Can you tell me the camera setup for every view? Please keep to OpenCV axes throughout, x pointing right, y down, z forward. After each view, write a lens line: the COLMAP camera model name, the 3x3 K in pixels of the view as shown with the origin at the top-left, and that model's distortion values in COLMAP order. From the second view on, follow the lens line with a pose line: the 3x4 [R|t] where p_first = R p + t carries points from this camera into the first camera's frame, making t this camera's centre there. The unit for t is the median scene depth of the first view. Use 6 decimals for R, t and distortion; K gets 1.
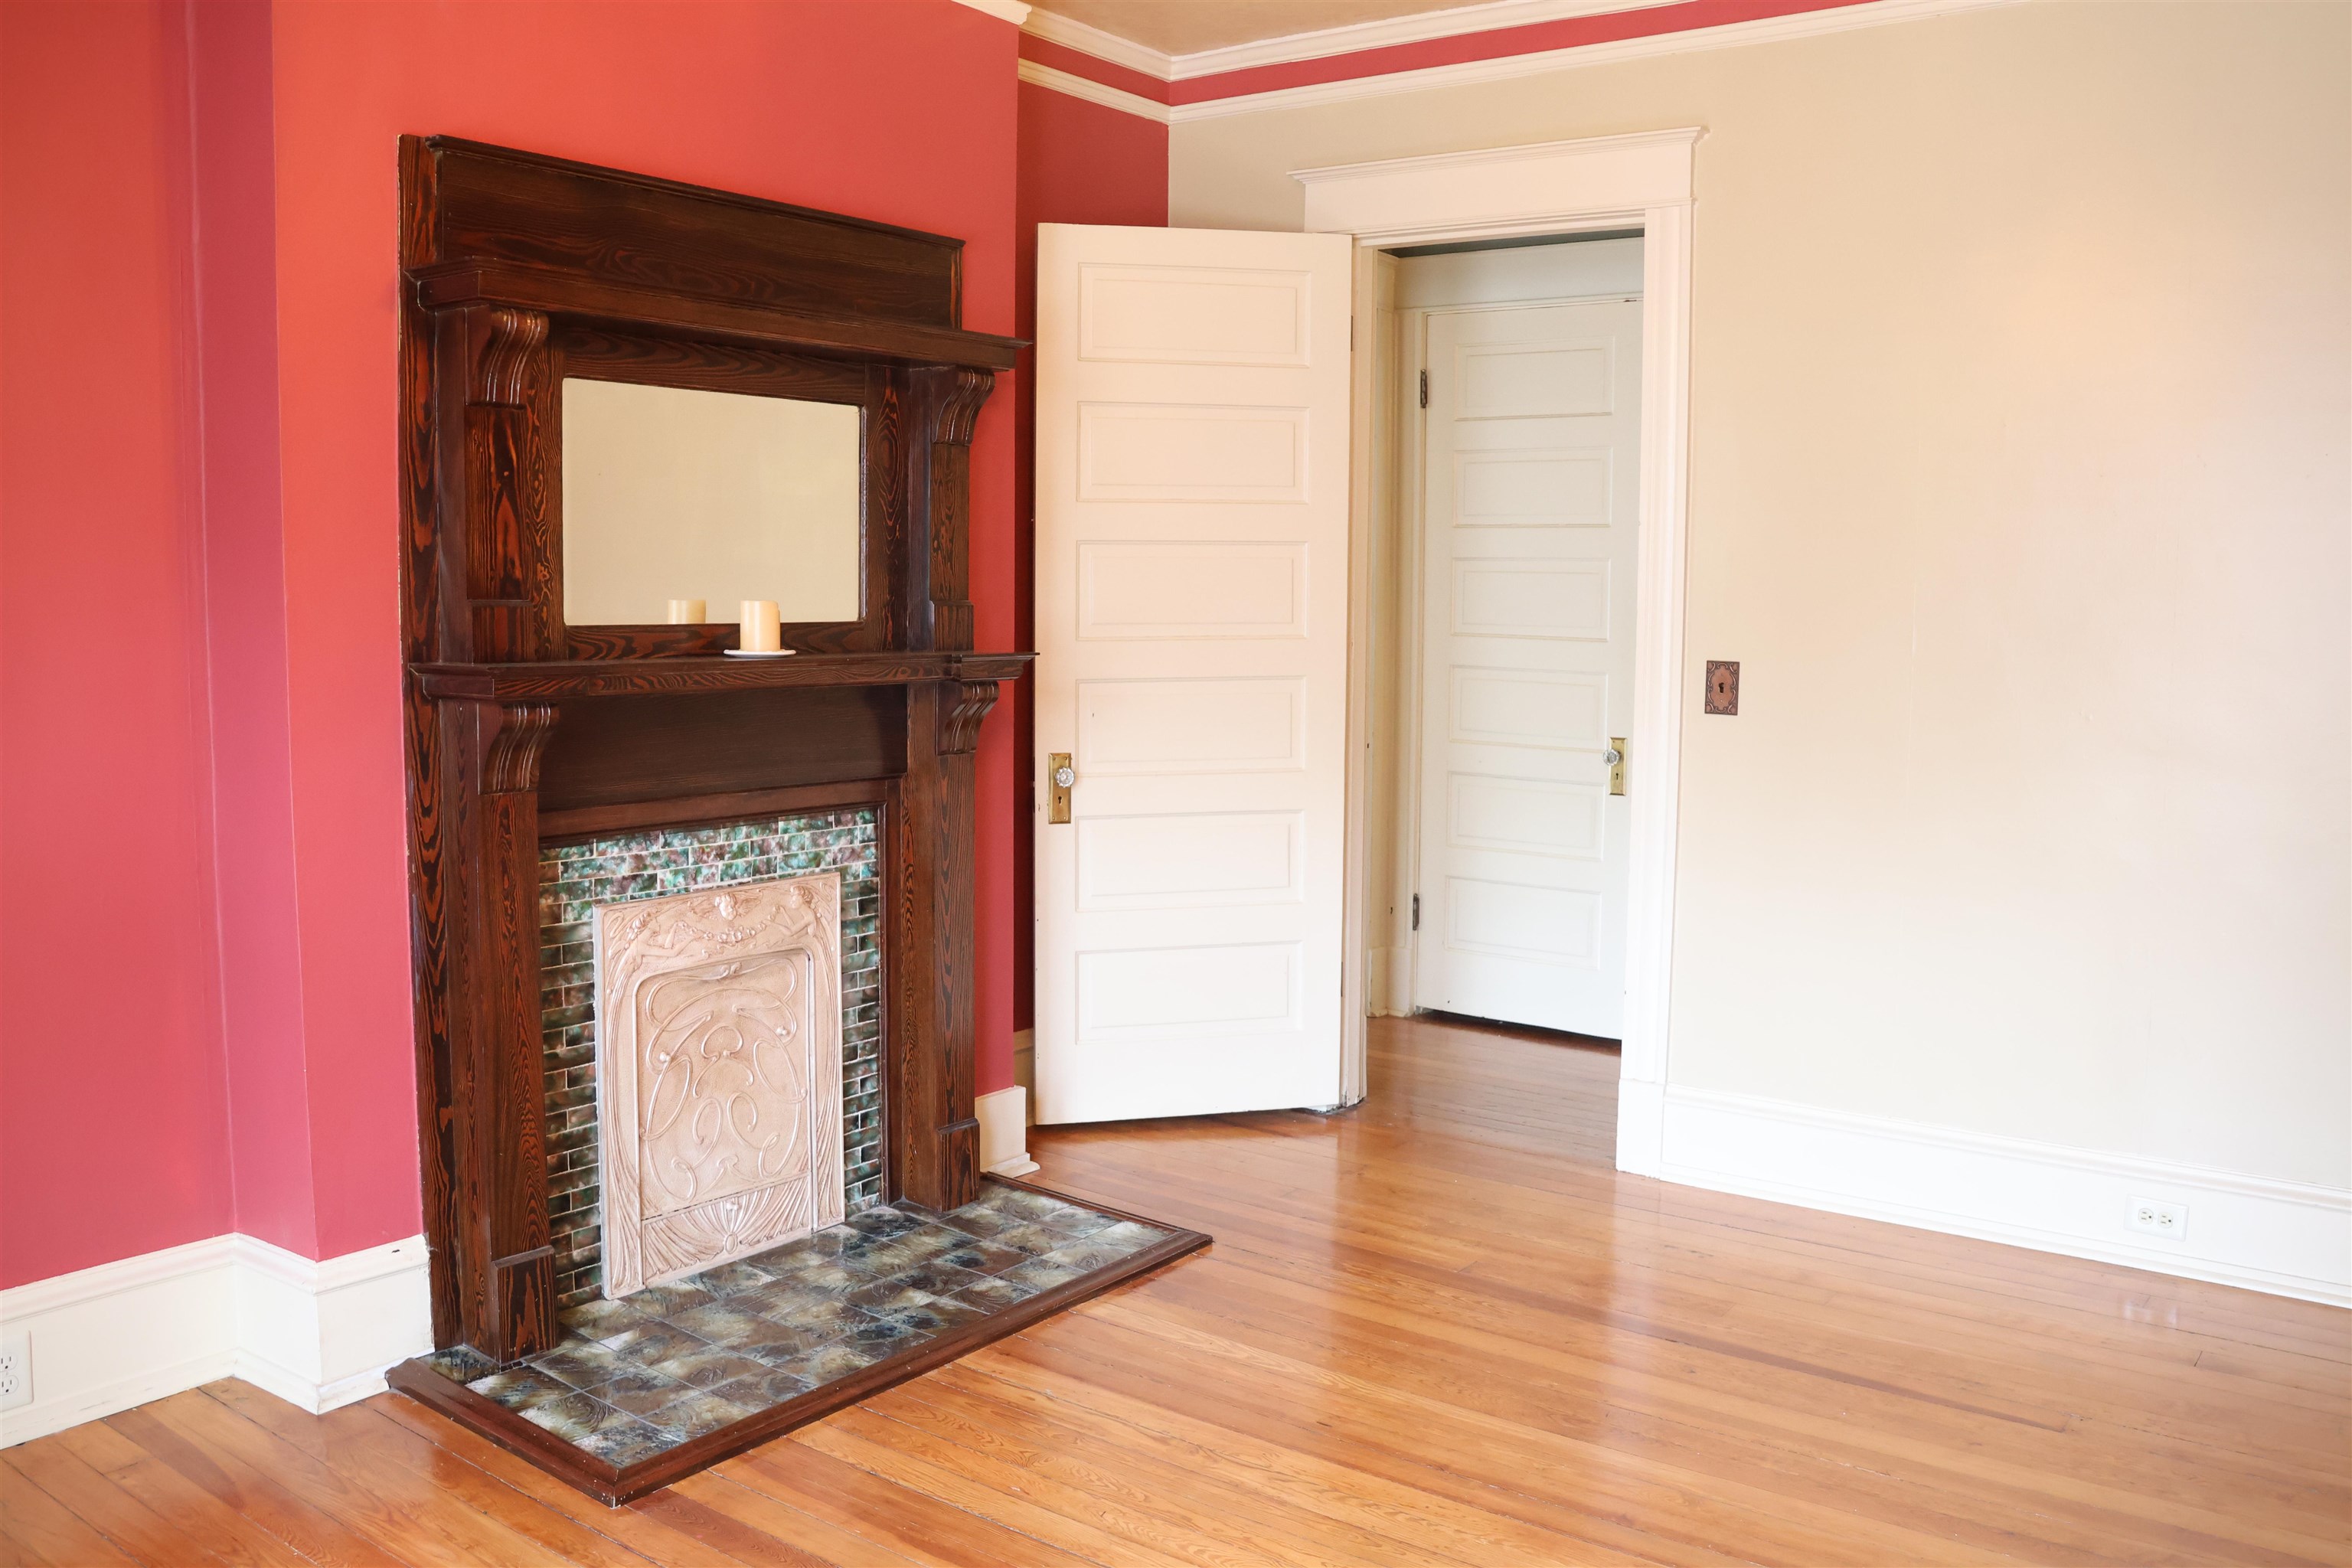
lens RADIAL K [[2020.1, 0, 1176.0], [0, 2020.1, 784.0], [0, 0, 1]] dist [-0.000128, 0.000590]
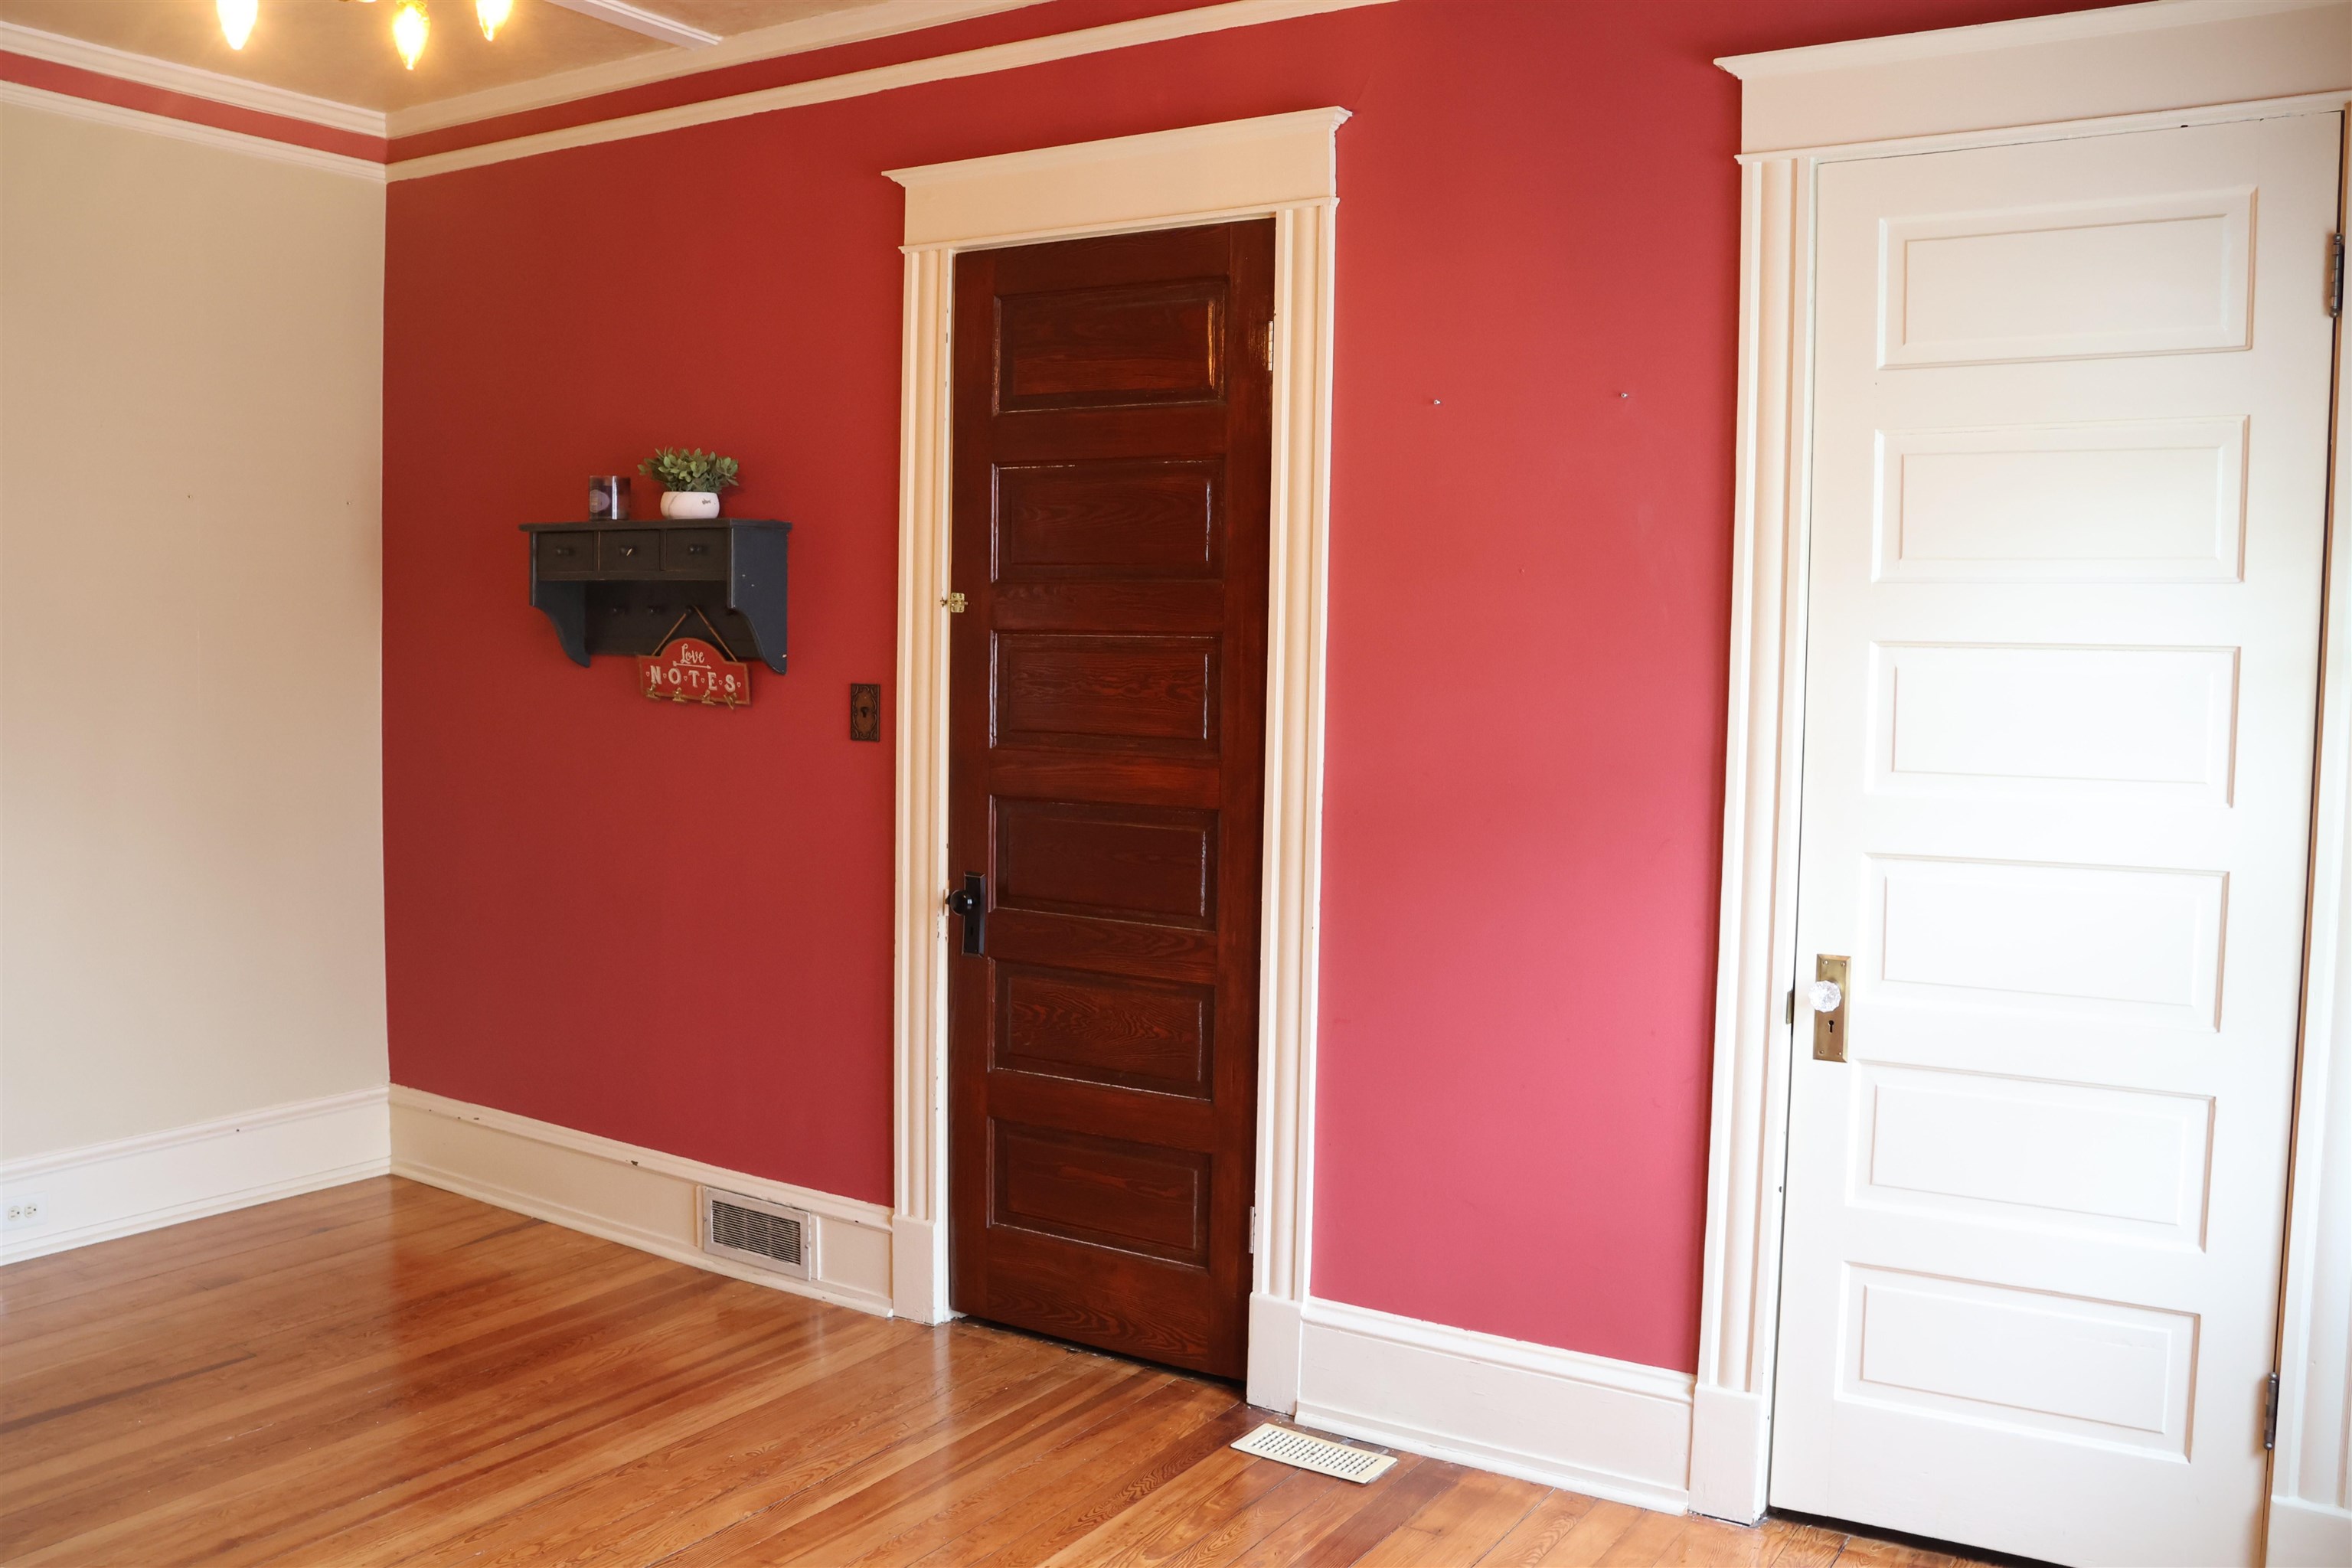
lens RADIAL K [[2020.1, 0, 1176.0], [0, 2020.1, 784.0], [0, 0, 1]] dist [-0.000128, 0.000590]
pose [[-0.074316, -0.061884, 0.995313, -0.721945], [0.075462, 0.994862, 0.067491, -0.045207], [-0.994375, 0.080124, -0.069265, 0.512564]]
